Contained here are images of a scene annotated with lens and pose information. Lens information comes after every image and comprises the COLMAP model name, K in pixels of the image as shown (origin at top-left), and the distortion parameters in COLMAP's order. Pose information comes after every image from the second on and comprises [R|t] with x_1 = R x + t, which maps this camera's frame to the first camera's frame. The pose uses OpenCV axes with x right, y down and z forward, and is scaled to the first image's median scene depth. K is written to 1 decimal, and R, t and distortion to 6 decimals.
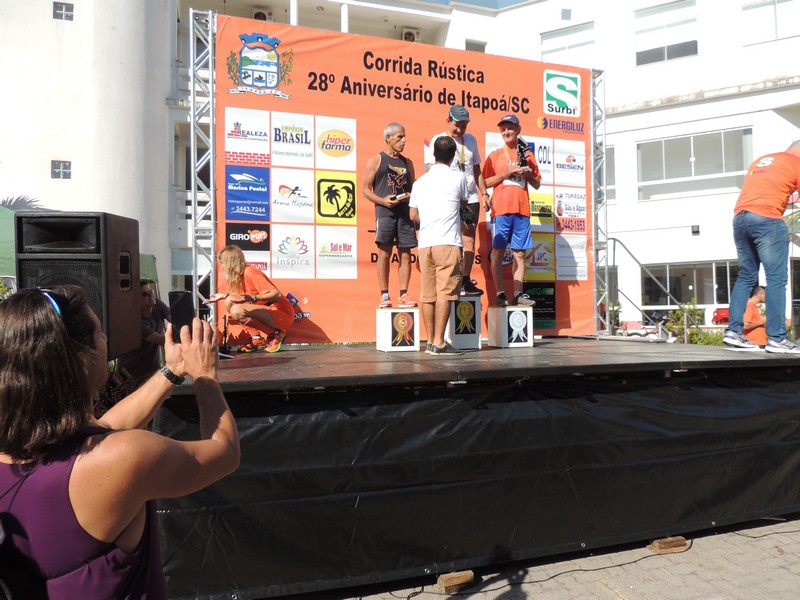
lens RADIAL K [[566.3, 0, 401.0], [0, 566.3, 298.9], [0, 0, 1]] dist [-0.017203, 0.001193]
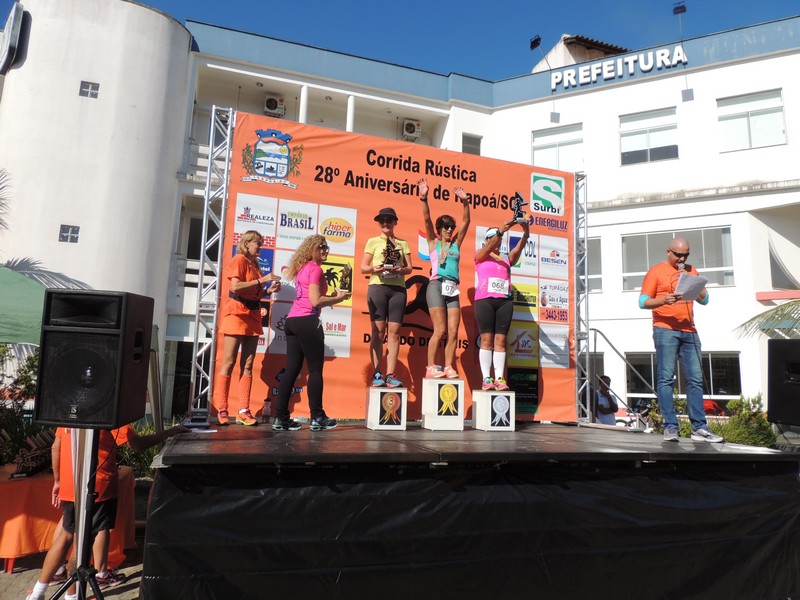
lens RADIAL K [[566.3, 0, 400.6], [0, 566.3, 299.3], [0, 0, 1]] dist [-0.017203, 0.001193]
pose [[0.998748, 0.048686, 0.011513, -0.000135], [-0.046793, 0.990503, -0.129287, -0.010568], [-0.017698, 0.128586, 0.991540, -0.054743]]
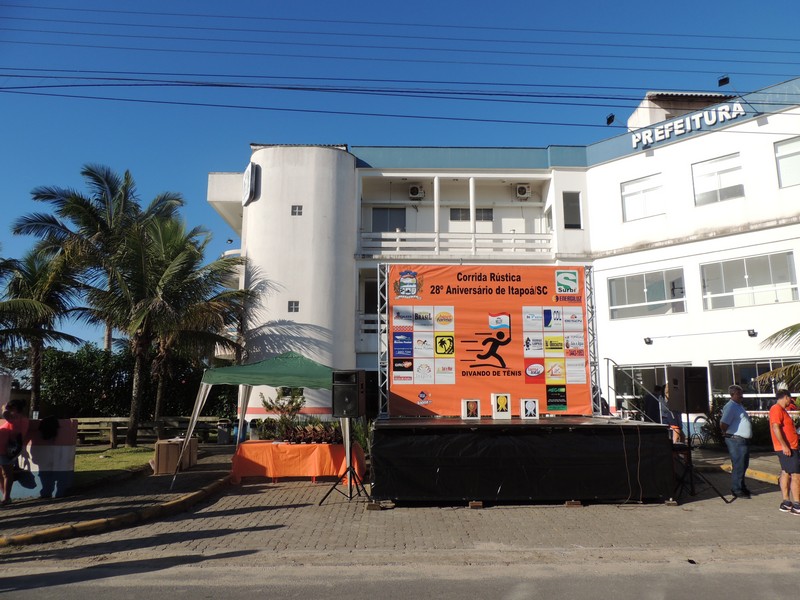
lens RADIAL K [[566.3, 0, 398.8], [0, 566.3, 305.7], [0, 0, 1]] dist [-0.017203, 0.001193]
pose [[0.959763, -0.035310, -0.278581, 0.304399], [-0.000849, 0.991694, -0.128620, -0.052521], [0.280809, 0.123682, 0.951761, -1.025281]]
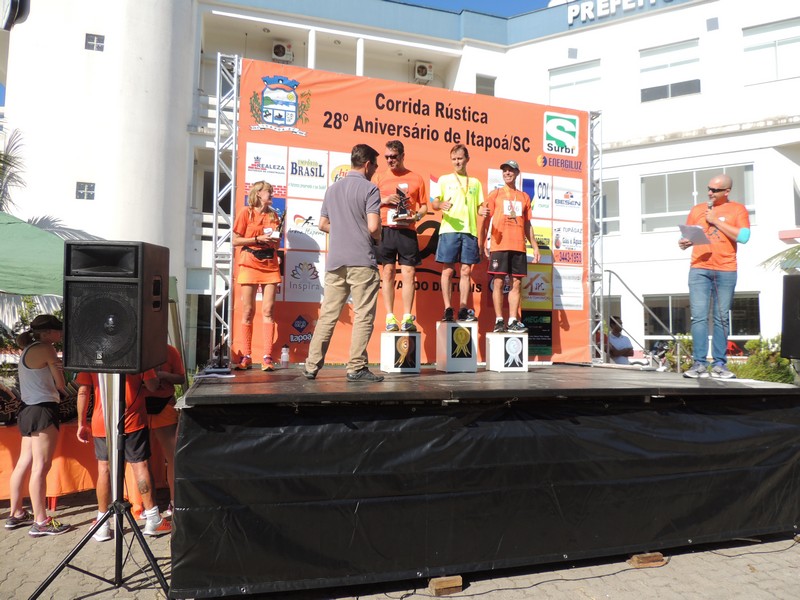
lens RADIAL K [[566.3, 0, 401.0], [0, 566.3, 299.0], [0, 0, 1]] dist [-0.017203, 0.001193]
pose [[0.999576, 0.024216, -0.016153, 0.008973], [-0.024852, 0.998874, -0.040419, -0.002456], [0.015156, 0.040803, 0.999052, -0.064011]]
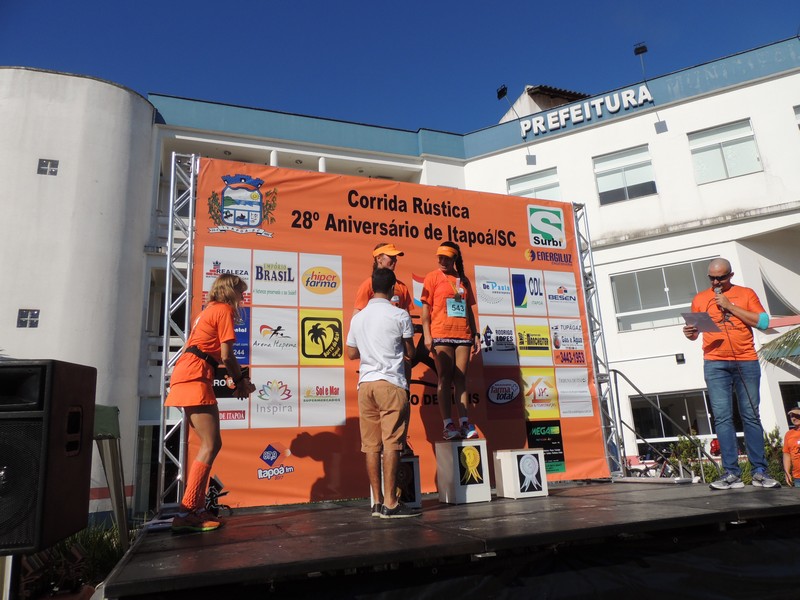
lens RADIAL K [[566.3, 0, 400.2], [0, 566.3, 302.8], [0, 0, 1]] dist [-0.017203, 0.001193]
pose [[0.998529, -0.030249, 0.044998, -0.025812], [0.039985, 0.971338, -0.234314, -0.010047], [-0.036620, 0.235769, 0.971119, 0.078723]]
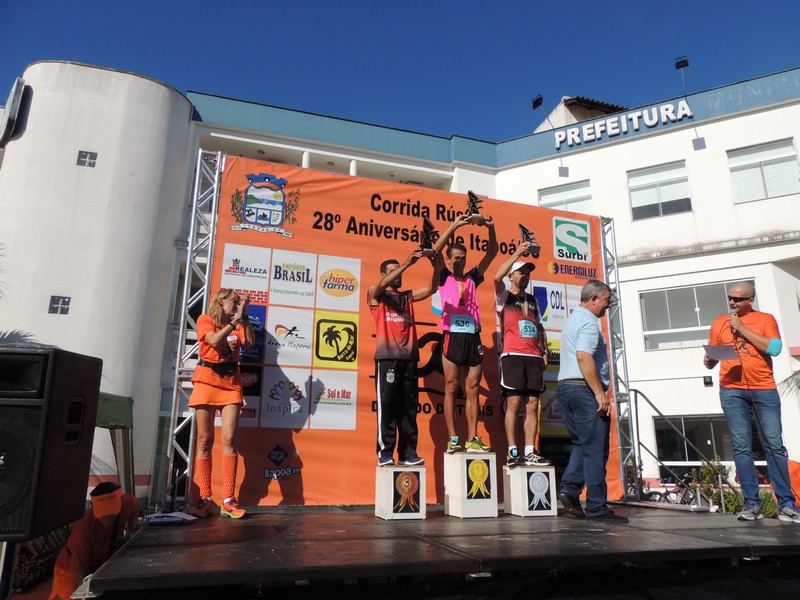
lens RADIAL K [[566.3, 0, 400.8], [0, 566.3, 301.5], [0, 0, 1]] dist [-0.017203, 0.001193]
pose [[0.999760, 0.021818, -0.002017, -0.008668], [-0.021646, 0.969137, -0.245571, -0.013911], [-0.003403, 0.245556, 0.969376, 0.086324]]
